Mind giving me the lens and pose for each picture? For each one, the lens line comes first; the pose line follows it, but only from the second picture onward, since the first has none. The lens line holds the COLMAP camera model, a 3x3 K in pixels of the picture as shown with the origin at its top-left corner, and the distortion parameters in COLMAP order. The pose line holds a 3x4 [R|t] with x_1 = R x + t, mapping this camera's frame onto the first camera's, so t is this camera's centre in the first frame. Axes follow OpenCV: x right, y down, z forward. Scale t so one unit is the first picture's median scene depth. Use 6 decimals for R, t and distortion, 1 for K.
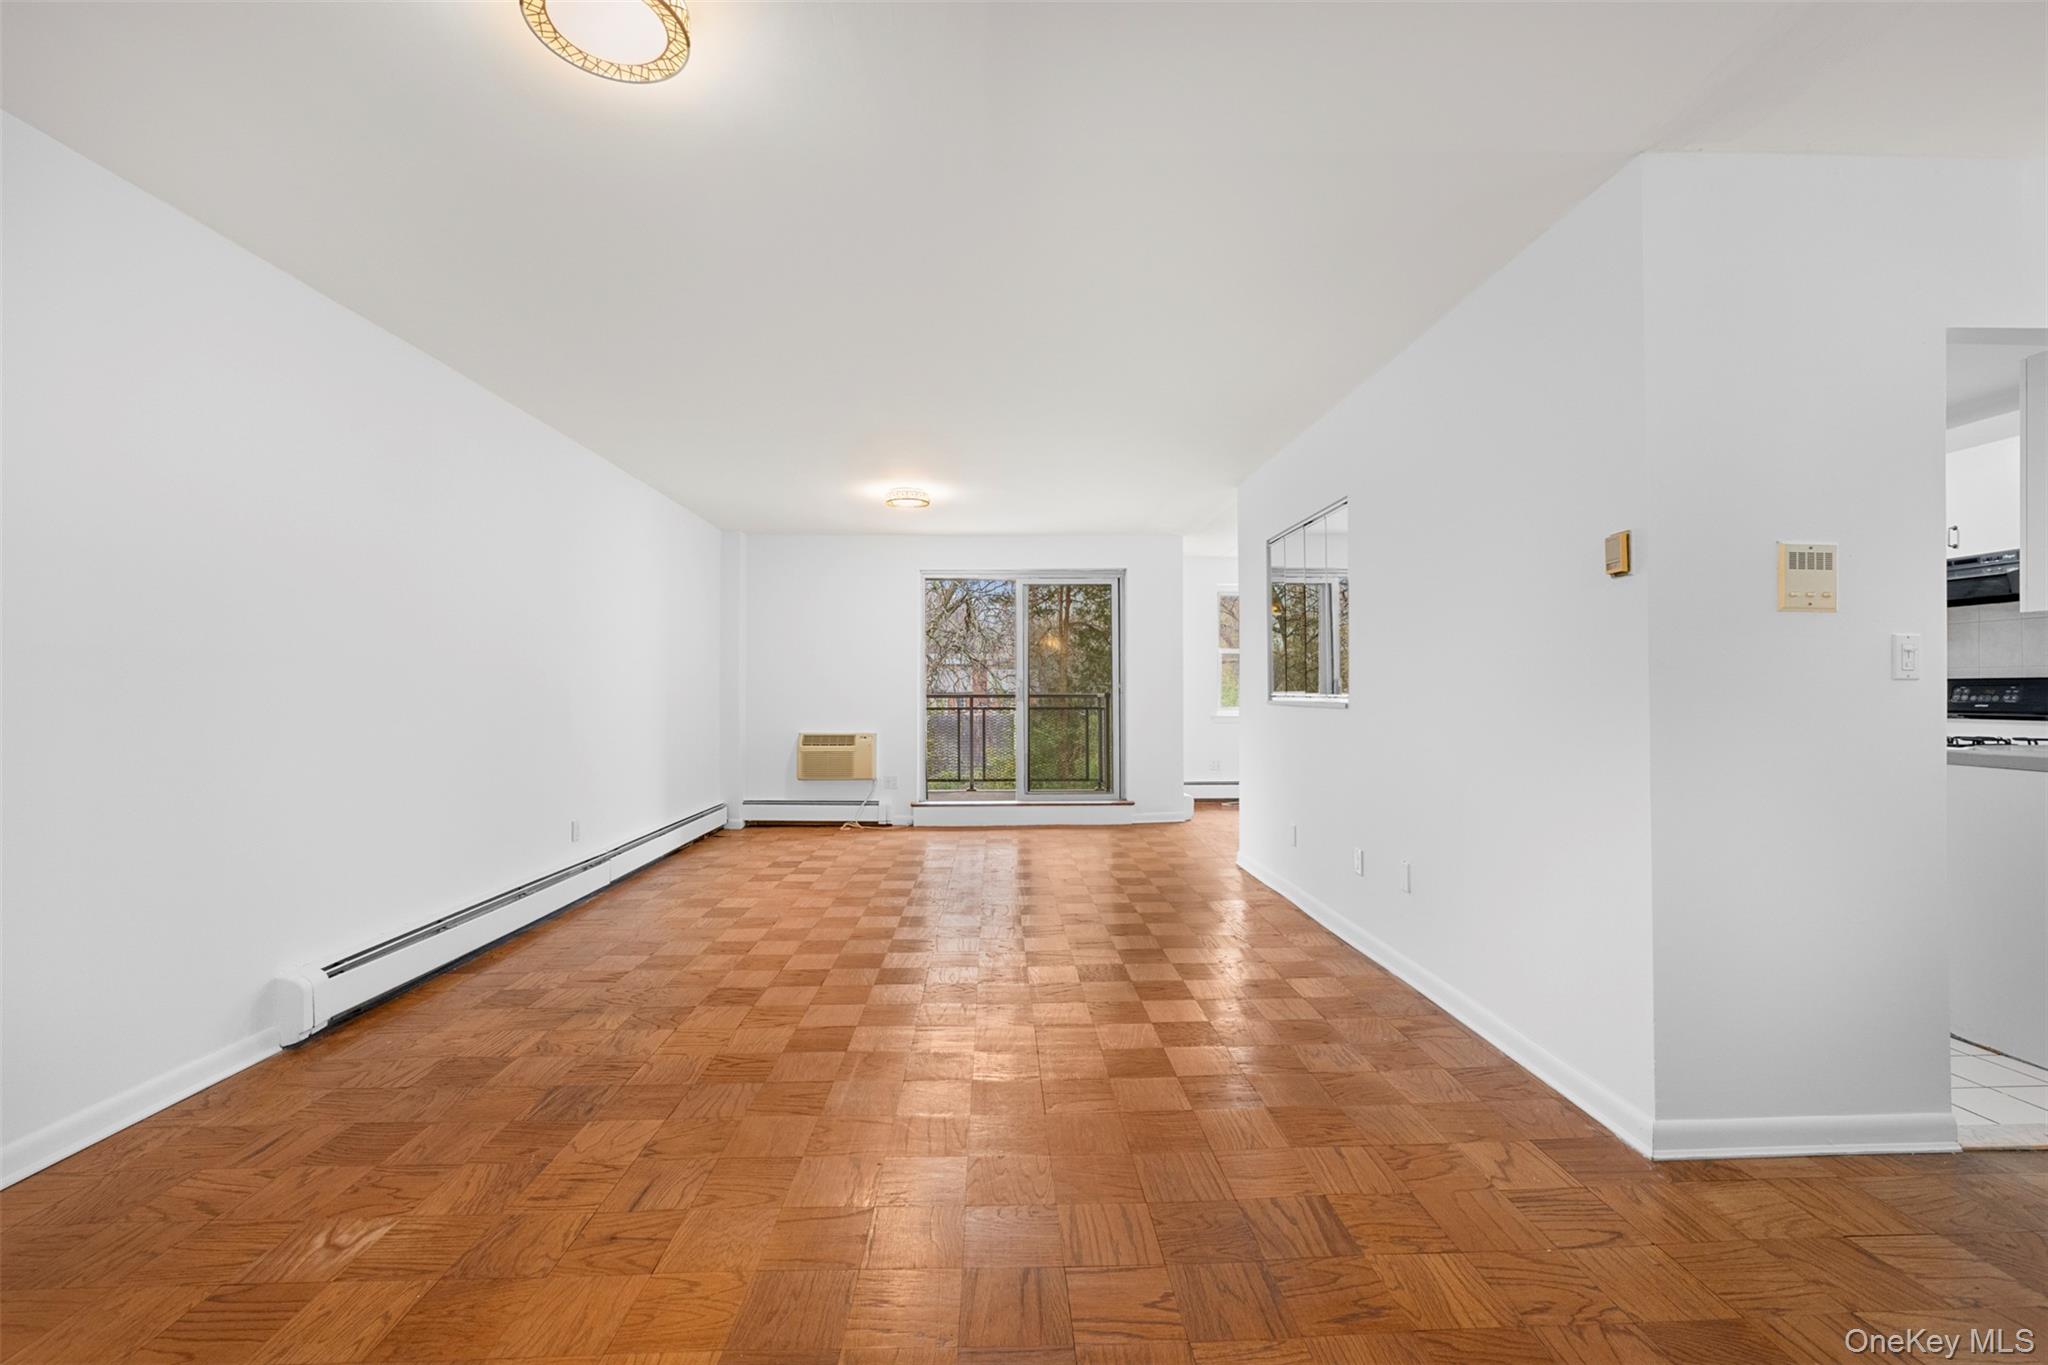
lens RADIAL K [[828.3, 0, 1030.0], [0, 828.3, 701.2], [0, 0, 1]] dist [0.000941, 0.000184]
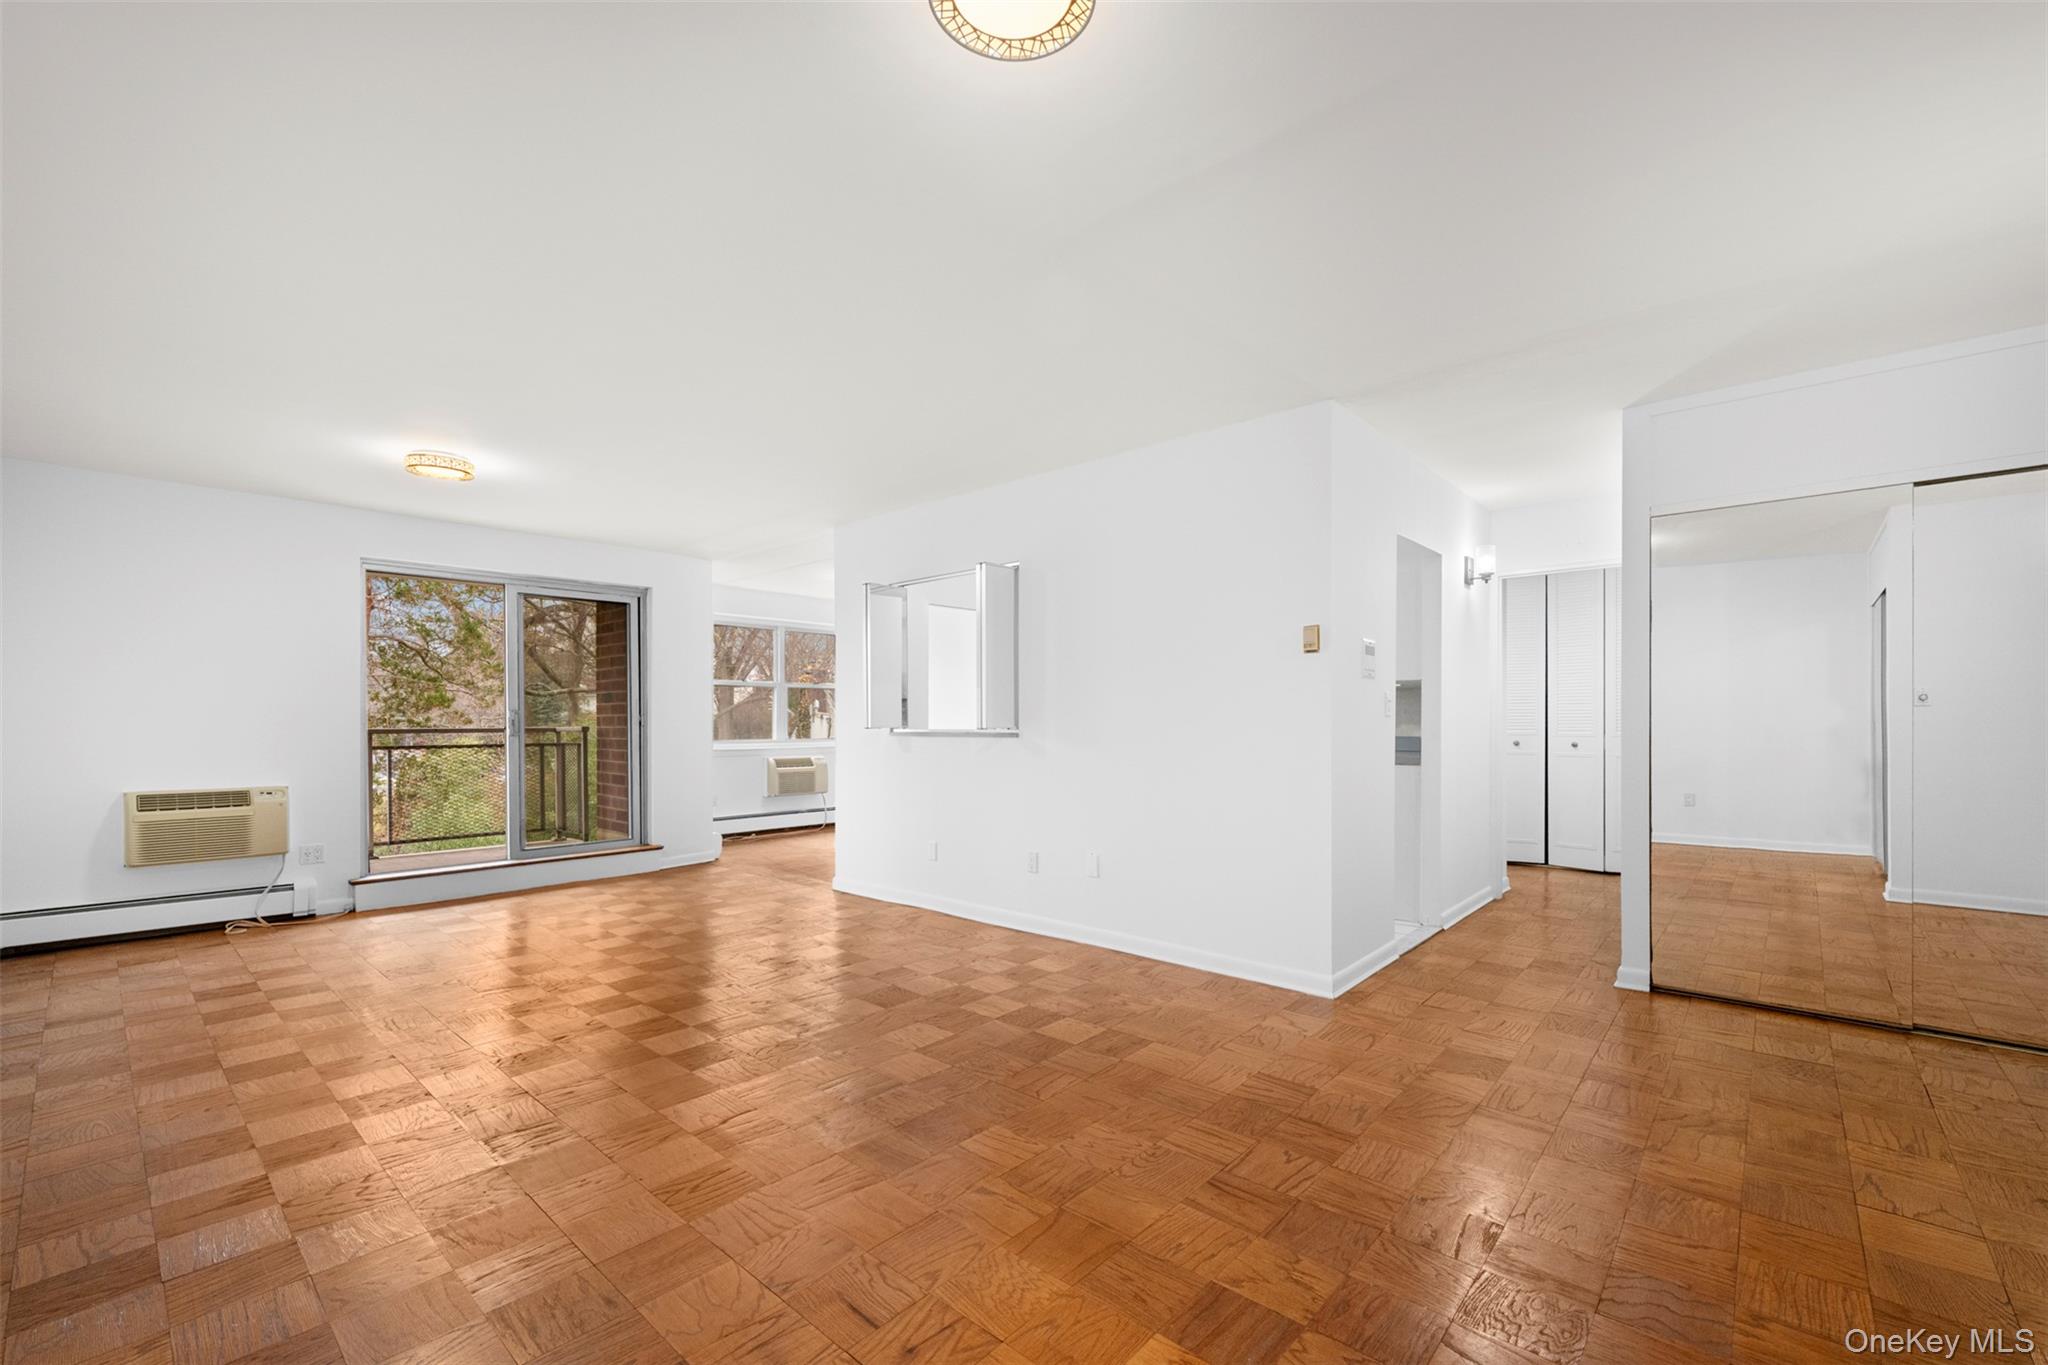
lens RADIAL K [[833.4, 0, 1028.1], [0, 833.4, 741.1], [0, 0, 1]] dist [0.000617, -0.000078]
pose [[0.698910, -0.018275, 0.714976, -0.250485], [0.011651, 0.999832, 0.014166, -0.001489], [-0.715114, -0.001571, 0.699006, 0.071823]]
